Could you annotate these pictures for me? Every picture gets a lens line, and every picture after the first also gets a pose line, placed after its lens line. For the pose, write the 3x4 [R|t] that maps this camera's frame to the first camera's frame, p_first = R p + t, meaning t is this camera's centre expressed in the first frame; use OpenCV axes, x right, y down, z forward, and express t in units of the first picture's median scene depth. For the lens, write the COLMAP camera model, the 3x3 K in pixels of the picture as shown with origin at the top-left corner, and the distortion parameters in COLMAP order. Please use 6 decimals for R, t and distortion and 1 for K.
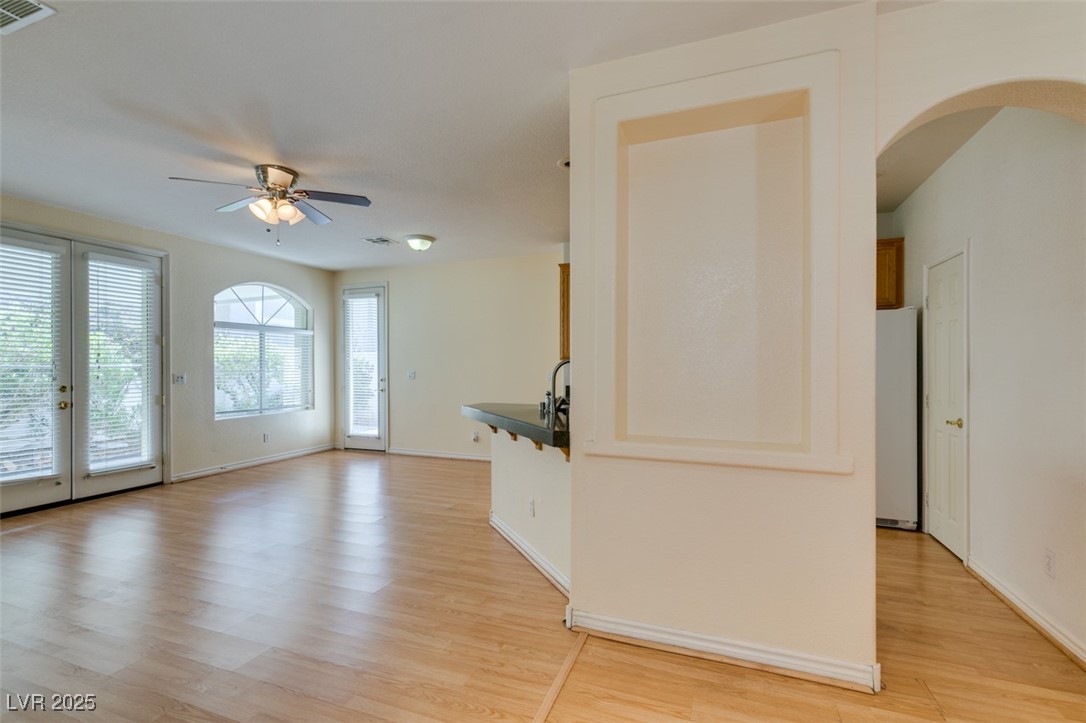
lens RADIAL K [[485.5, 0, 542.9], [0, 485.5, 366.9], [0, 0, 1]] dist [0.004657, -0.000907]
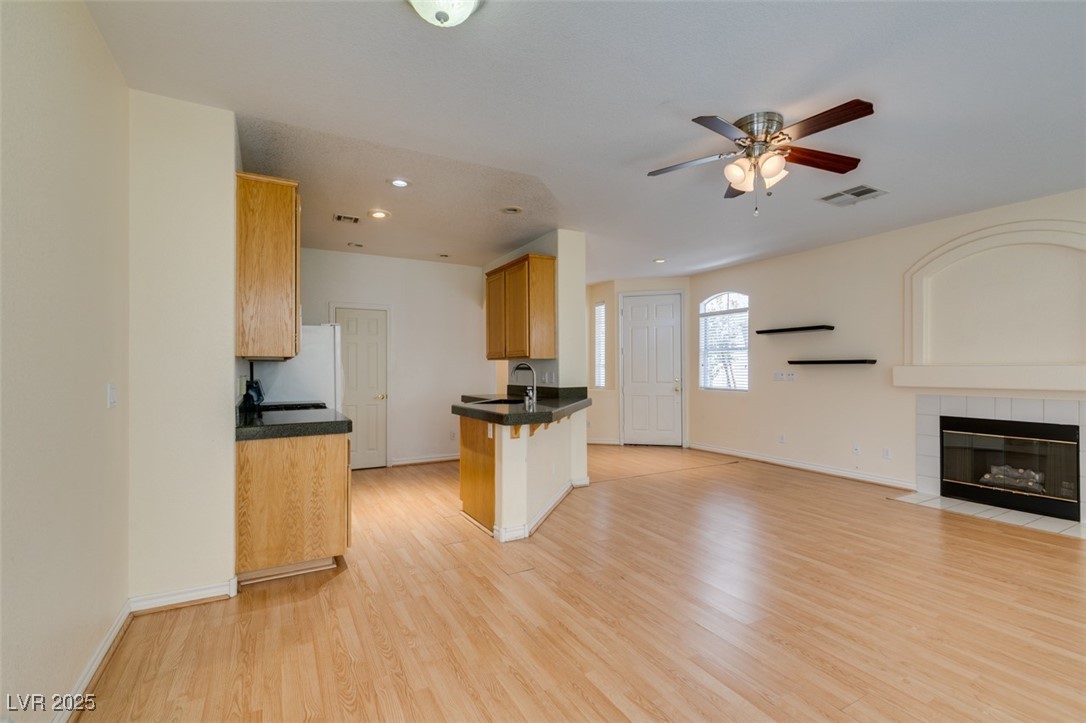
lens RADIAL K [[485.5, 0, 541.0], [0, 485.5, 366.1], [0, 0, 1]] dist [0.004657, -0.000907]
pose [[-0.762035, 0.004424, 0.647520, -0.547538], [0.003343, 0.999990, -0.002897, -0.000851], [-0.647527, -0.000043, -0.762043, 1.272367]]
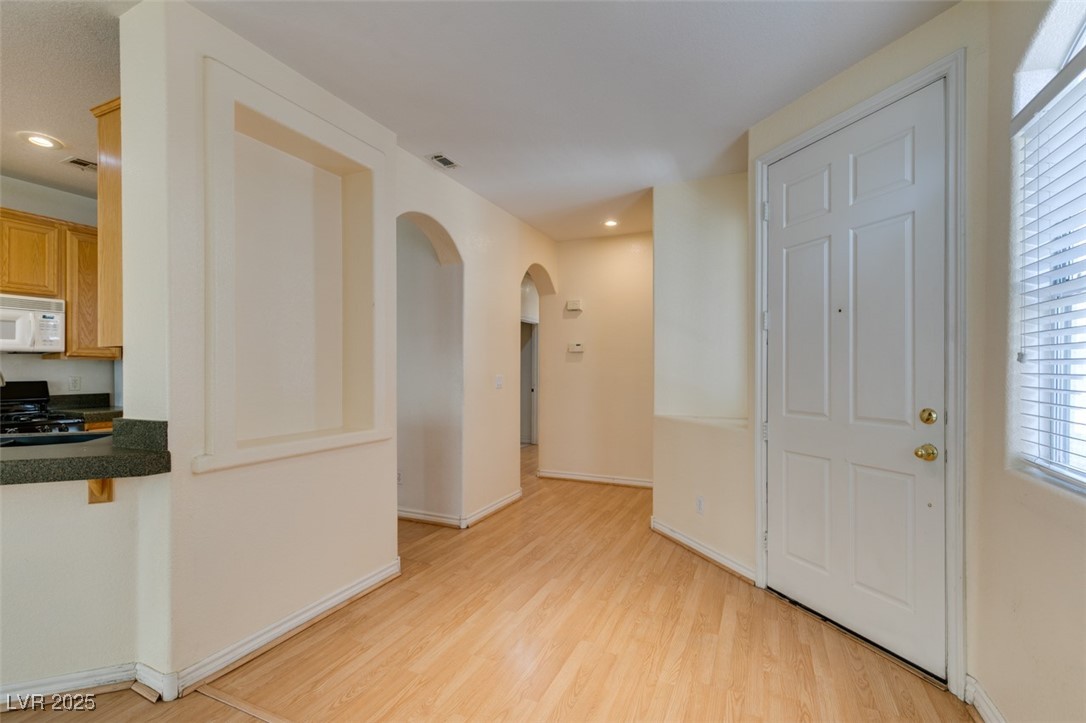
lens RADIAL K [[485.5, 0, 542.3], [0, 485.5, 365.4], [0, 0, 1]] dist [0.004657, -0.000907]
pose [[0.067980, 0.003707, 0.997680, -0.313211], [0.002364, 0.999990, -0.003877, -0.000306], [-0.997684, 0.002622, 0.067971, 0.156562]]
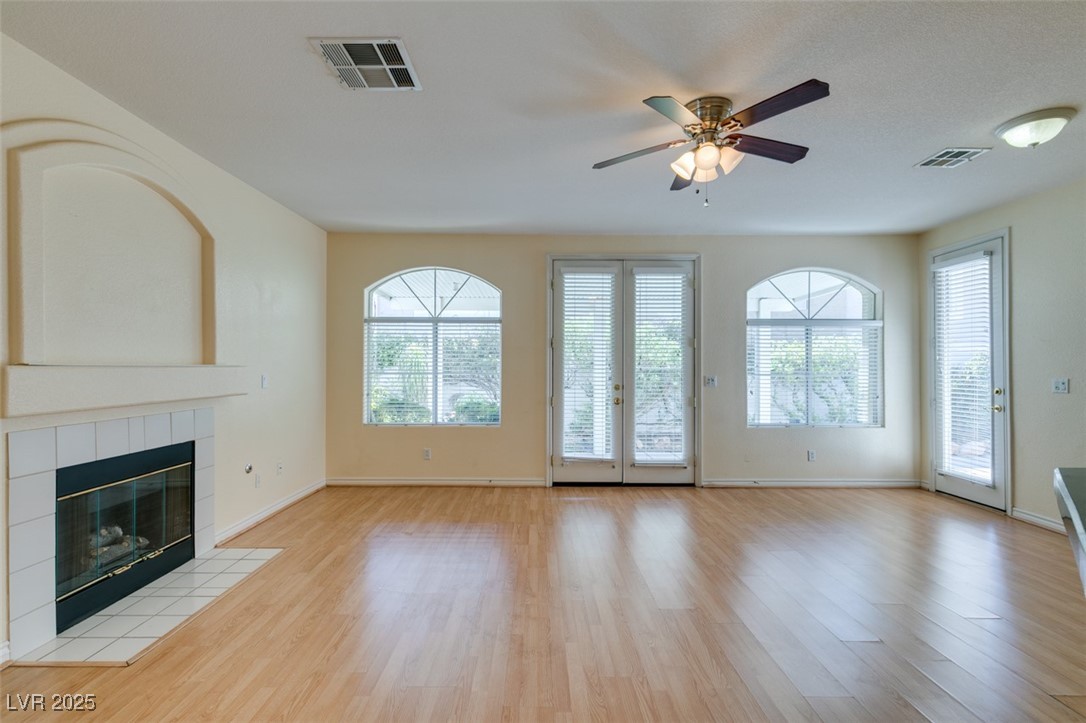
lens RADIAL K [[485.5, 0, 541.4], [0, 485.5, 362.9], [0, 0, 1]] dist [0.004657, -0.000907]
pose [[0.357787, -0.007986, -0.933769, 0.041792], [-0.003508, 0.999945, -0.009896, -0.001530], [0.933797, 0.006816, 0.357740, 0.345873]]
